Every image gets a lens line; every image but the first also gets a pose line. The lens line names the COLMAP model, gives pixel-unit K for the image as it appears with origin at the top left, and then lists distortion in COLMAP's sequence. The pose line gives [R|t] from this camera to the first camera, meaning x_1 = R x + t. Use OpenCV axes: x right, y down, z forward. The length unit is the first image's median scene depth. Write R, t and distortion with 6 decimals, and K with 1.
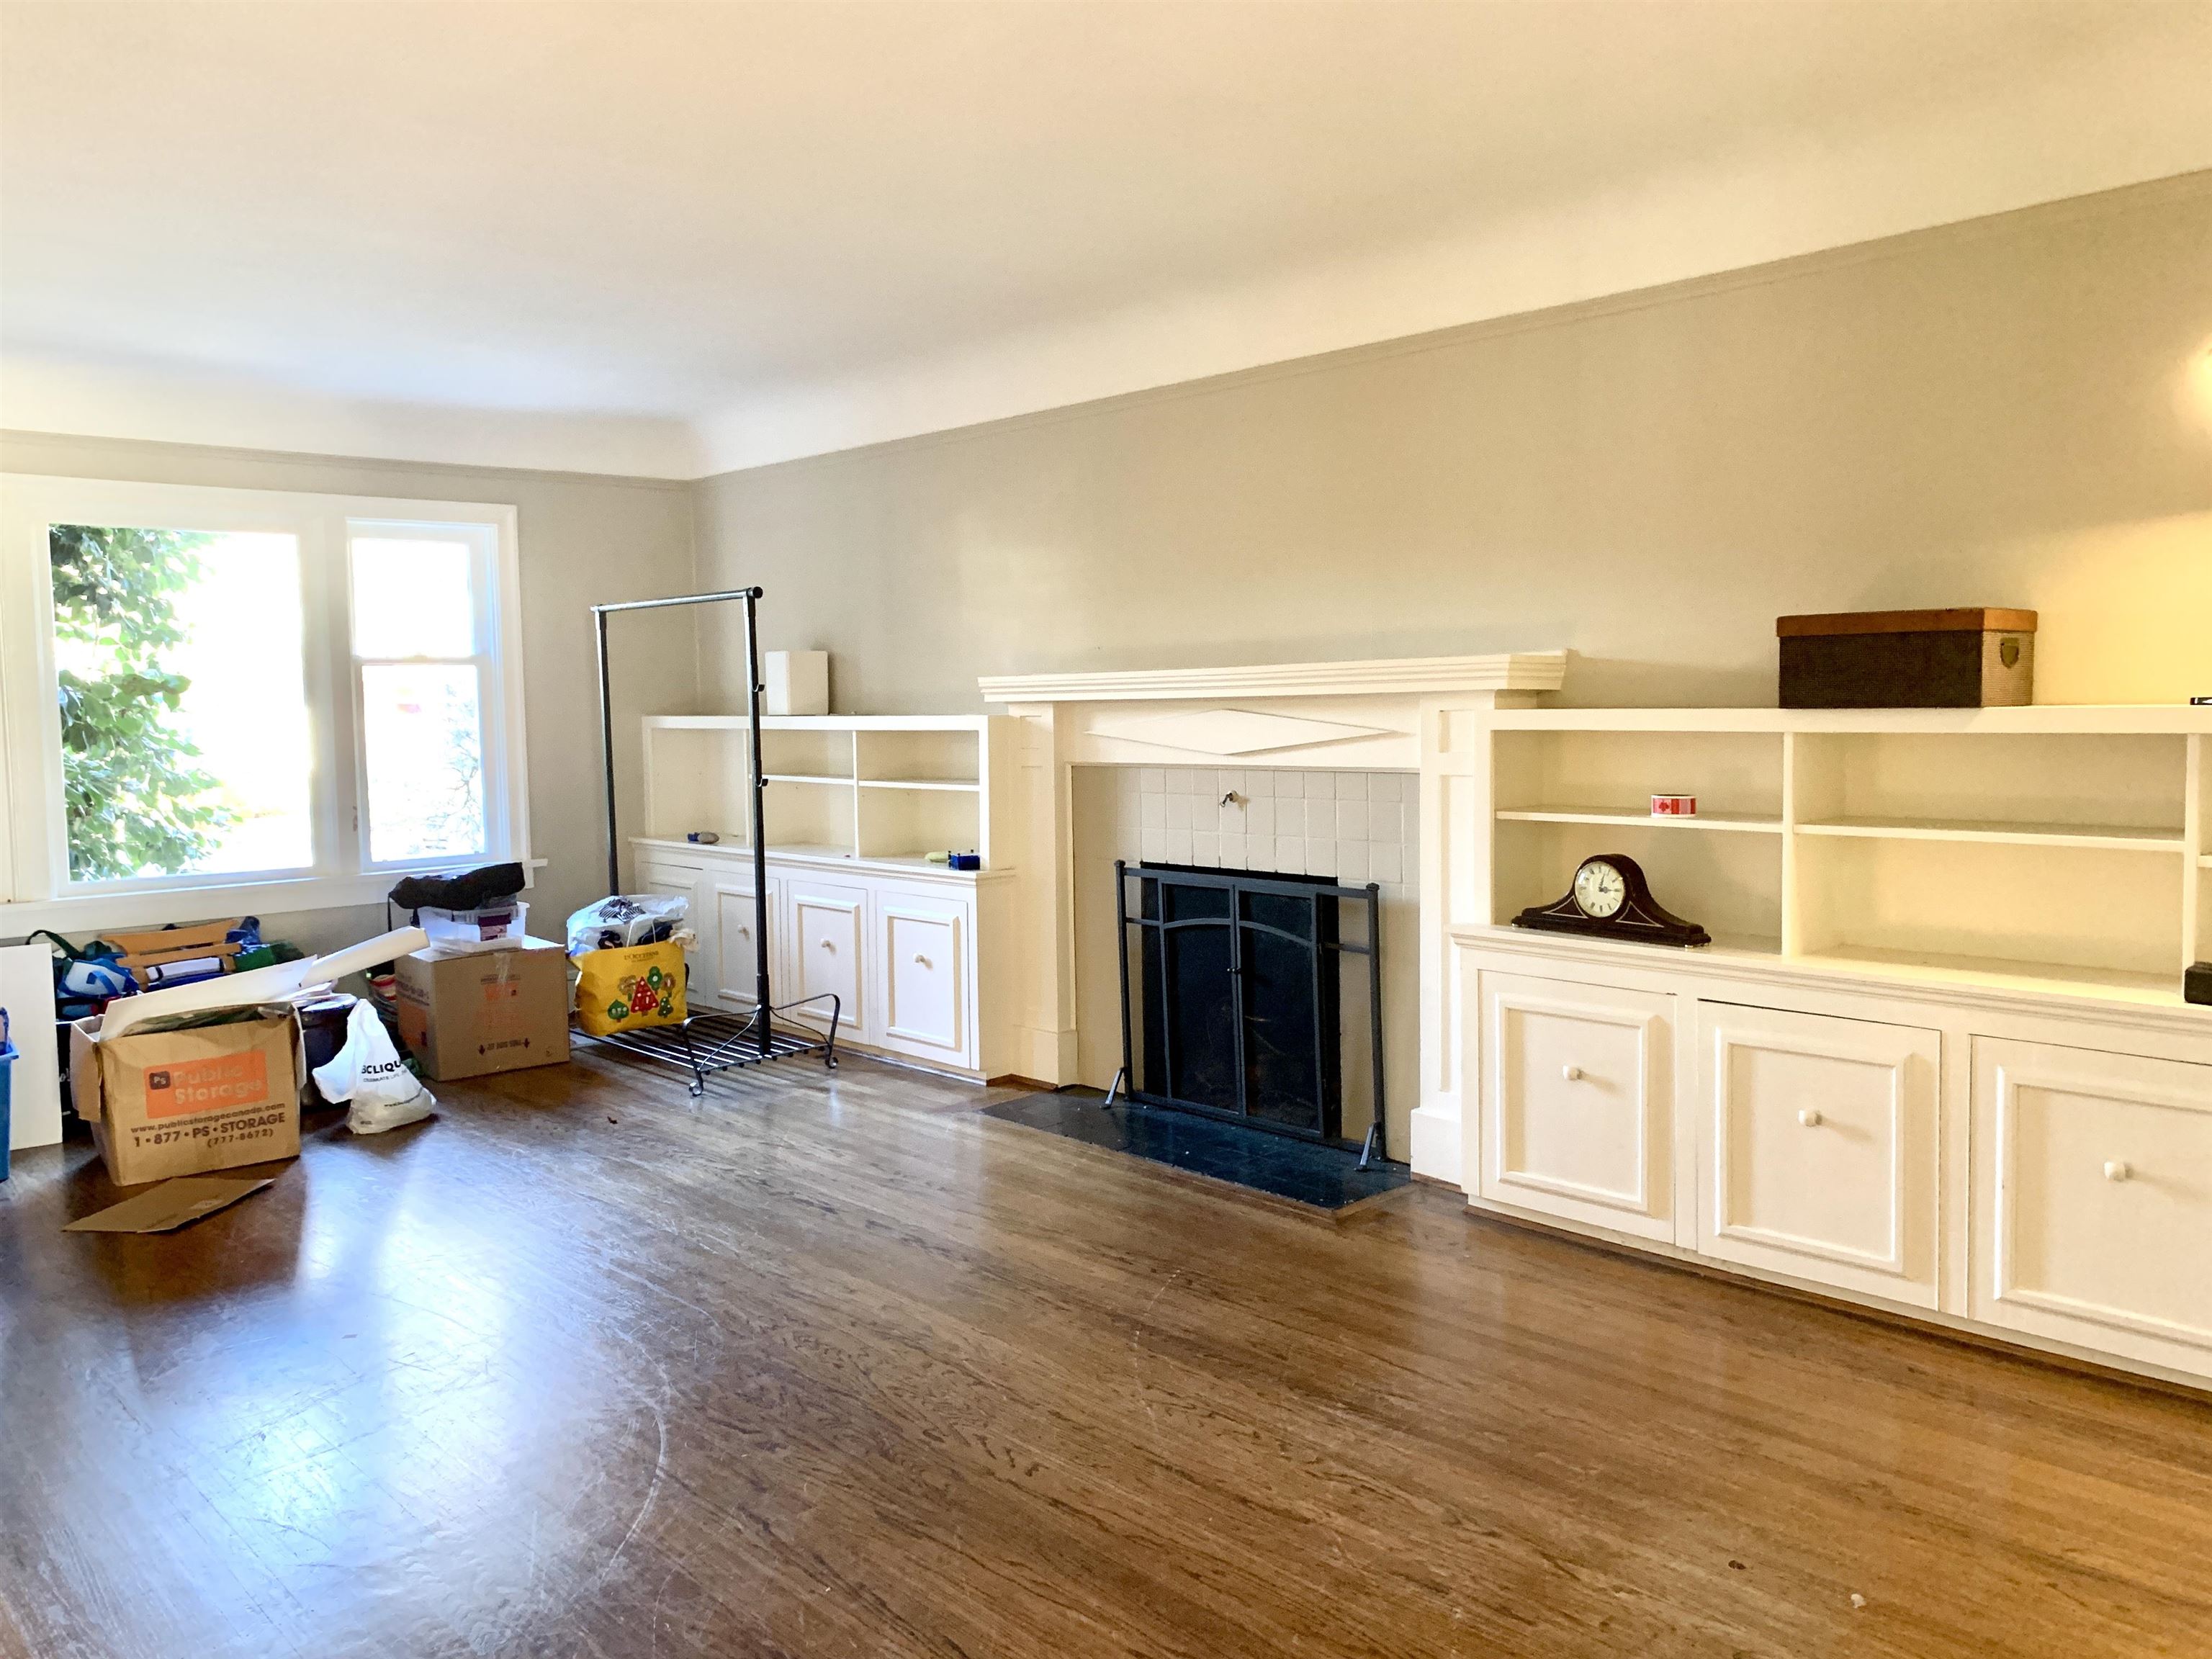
lens RADIAL K [[1717.5, 0, 1116.2], [0, 1717.5, 807.4], [0, 0, 1]] dist [0.074633, -0.107183]
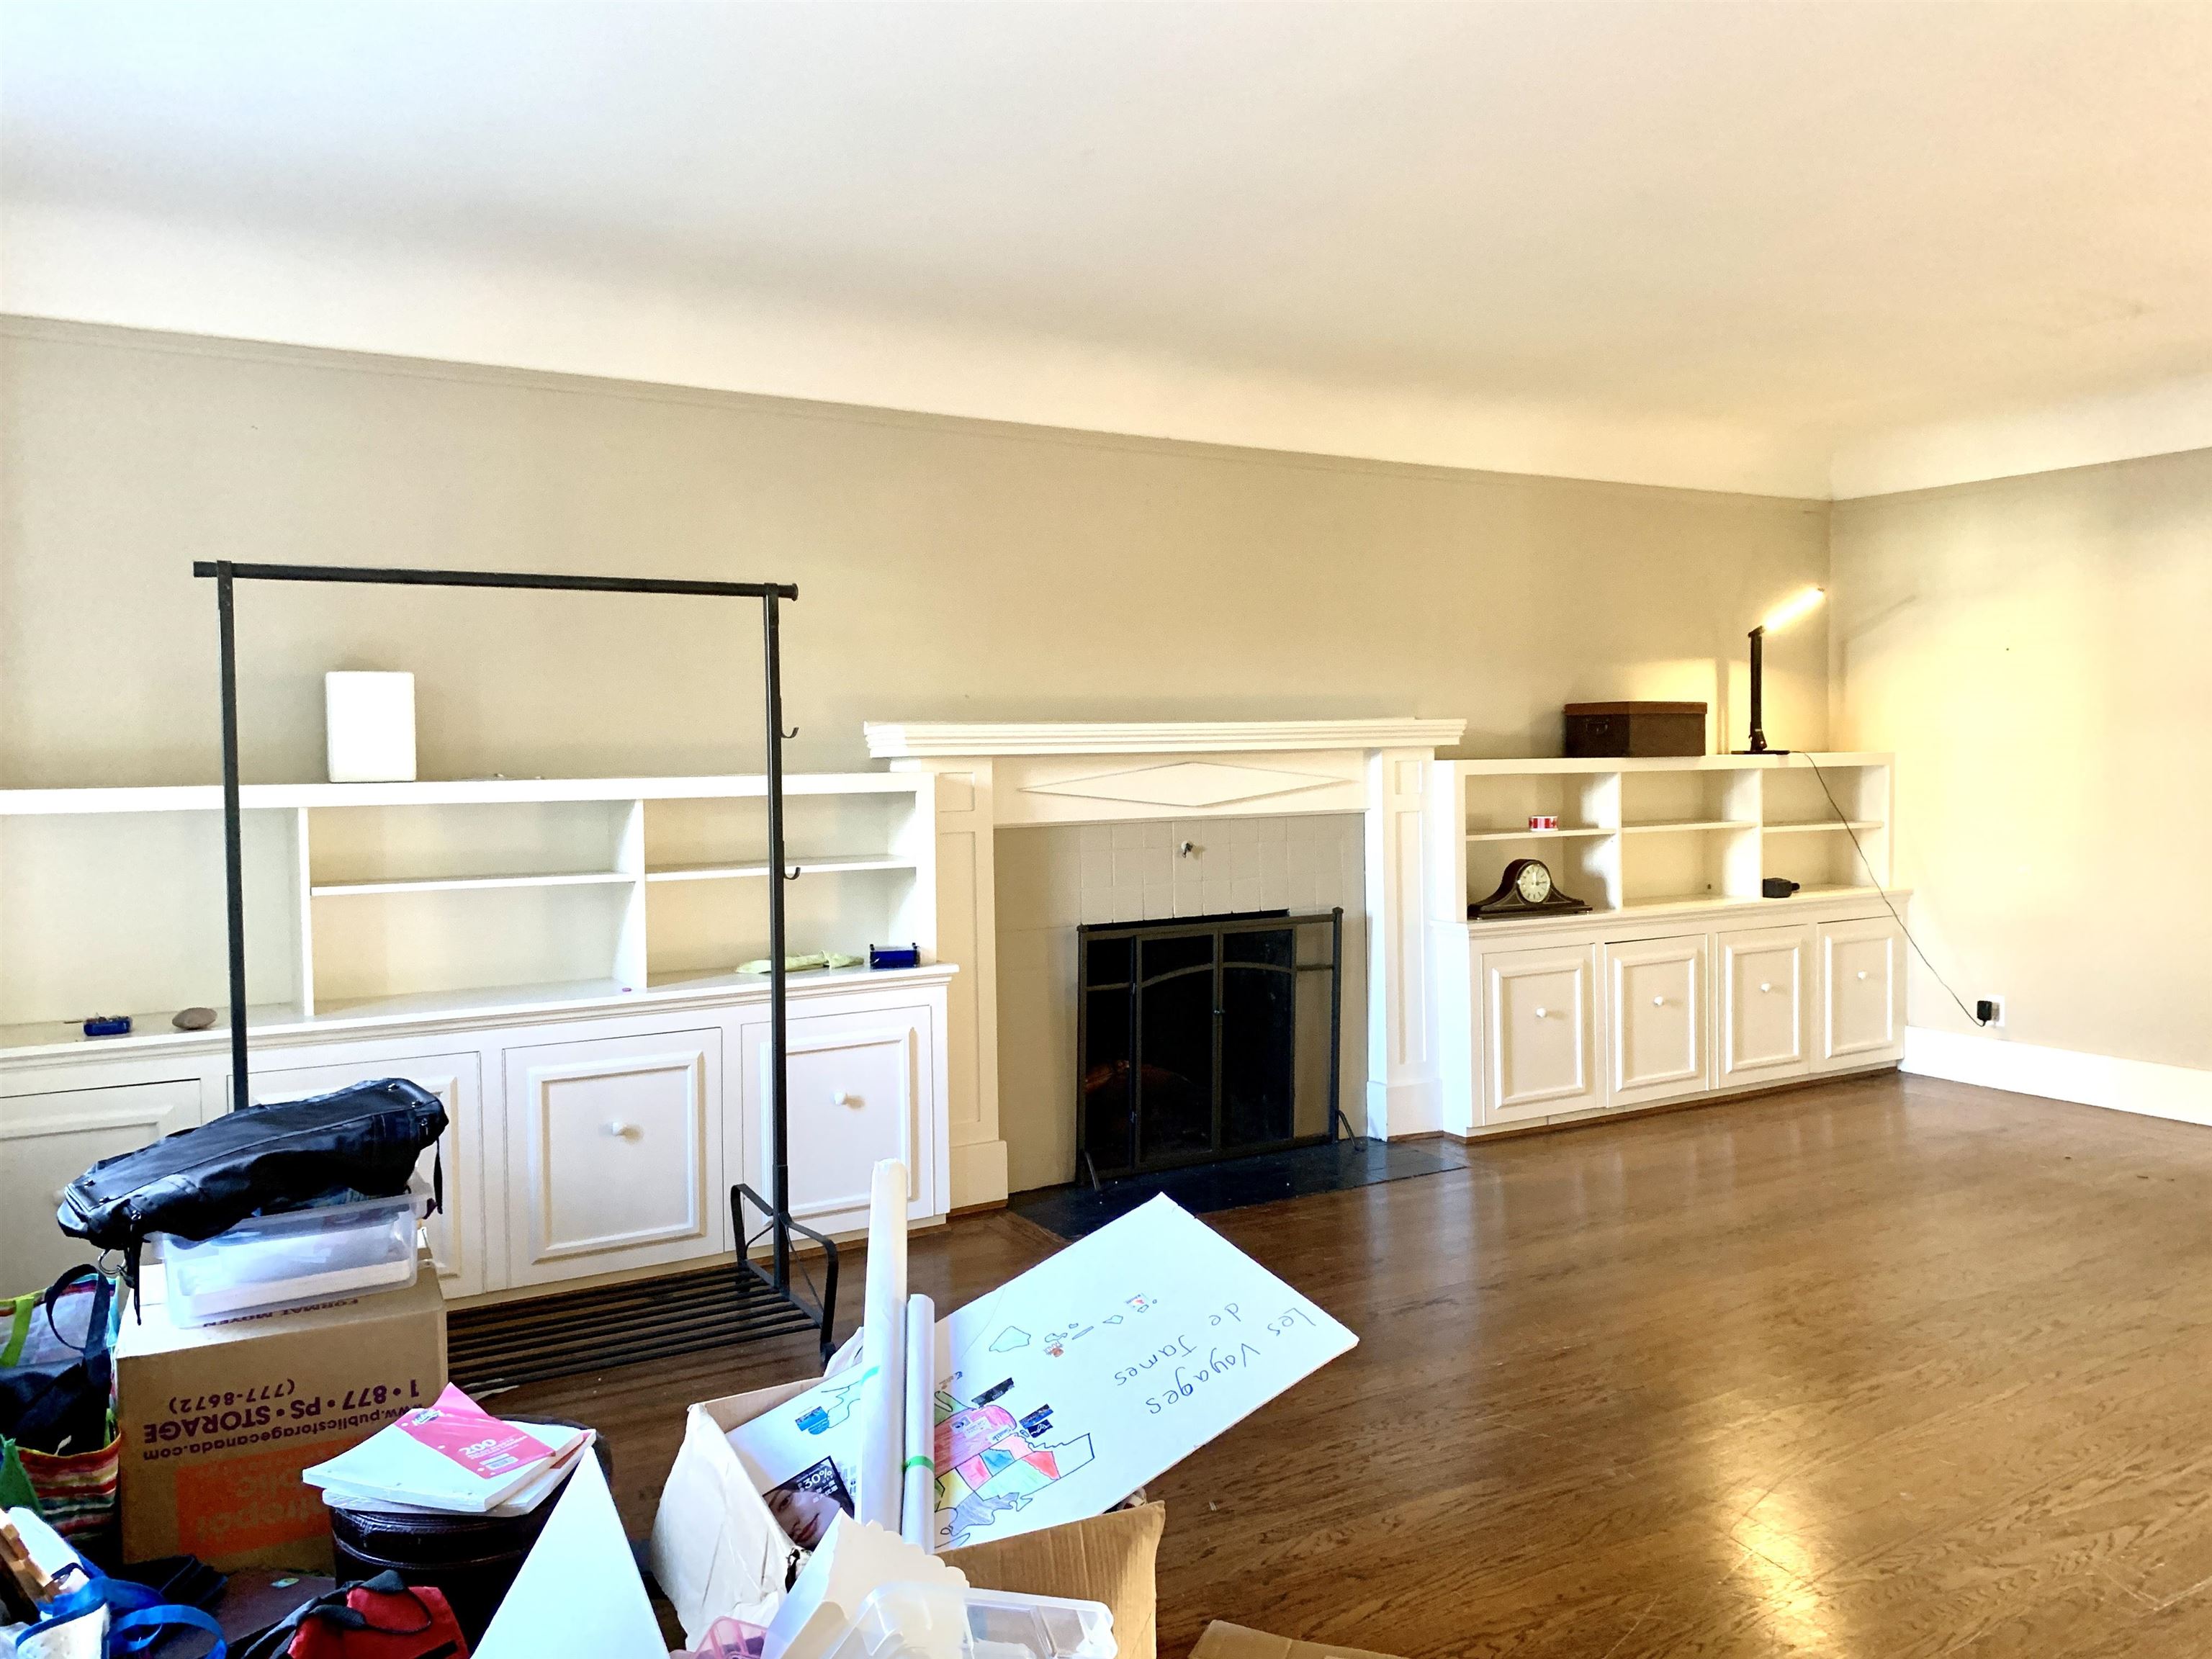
lens RADIAL K [[1717.5, 0, 1116.2], [0, 1717.5, 807.4], [0, 0, 1]] dist [0.074633, -0.107183]
pose [[0.185166, -0.029499, 0.982264, -1.012919], [0.064932, 0.997732, 0.017723, -0.054318], [-0.980560, 0.060499, 0.186662, 0.901653]]
